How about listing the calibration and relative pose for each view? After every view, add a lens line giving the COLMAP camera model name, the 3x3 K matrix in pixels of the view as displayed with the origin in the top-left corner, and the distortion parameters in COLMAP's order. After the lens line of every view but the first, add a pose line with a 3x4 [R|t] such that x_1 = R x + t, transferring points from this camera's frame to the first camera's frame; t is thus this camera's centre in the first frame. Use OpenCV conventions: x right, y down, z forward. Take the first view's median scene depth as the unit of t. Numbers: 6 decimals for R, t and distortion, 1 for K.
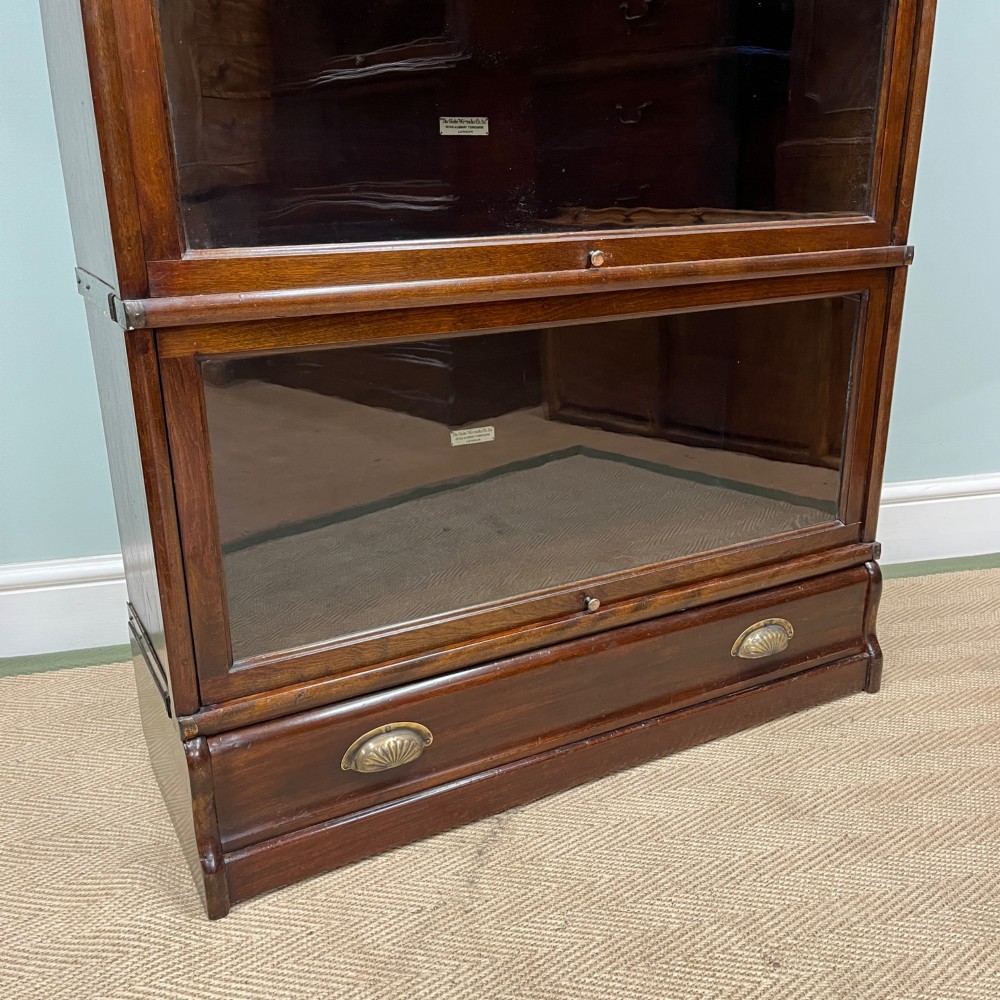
lens RADIAL K [[1000.3, 0, 507.3], [0, 1000.3, 511.6], [0, 0, 1]] dist [0.021223, 0.000000]
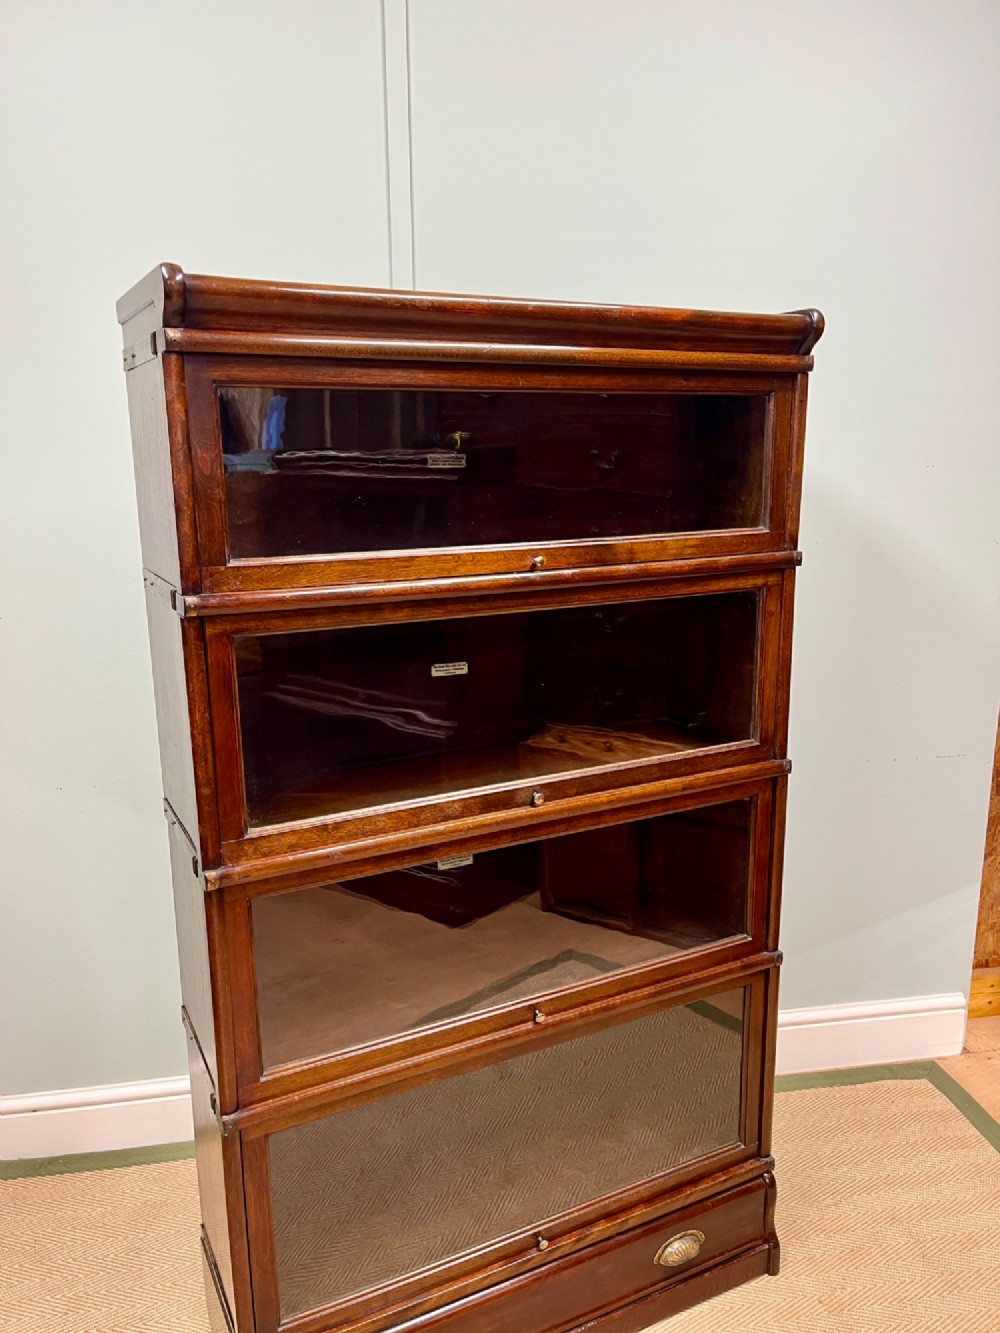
lens RADIAL K [[994.0, 0, 514.9], [0, 994.0, 671.5], [0, 0, 1]] dist [0.038190, -0.045994]
pose [[0.999419, 0.005944, -0.033553, 0.097348], [-0.009866, 0.992970, -0.117952, -0.568688], [0.032616, 0.118215, 0.992452, -0.486073]]
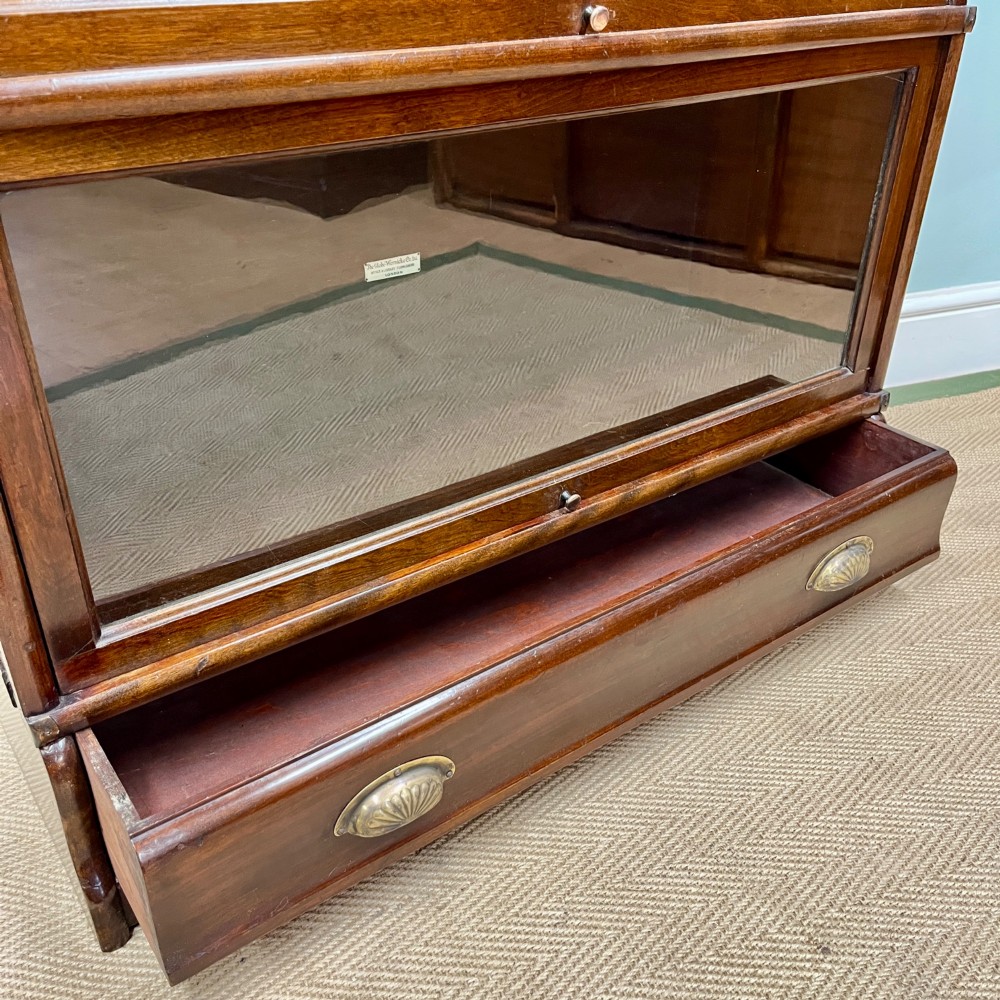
lens RADIAL K [[1000.3, 0, 501.4], [0, 1000.3, 509.6], [0, 0, 1]] dist [0.021223, 0.000000]
pose [[0.990873, -0.045609, 0.126847, -0.074961], [0.017228, 0.976153, 0.216401, -0.076574], [-0.133692, -0.212240, 0.968029, 0.278204]]
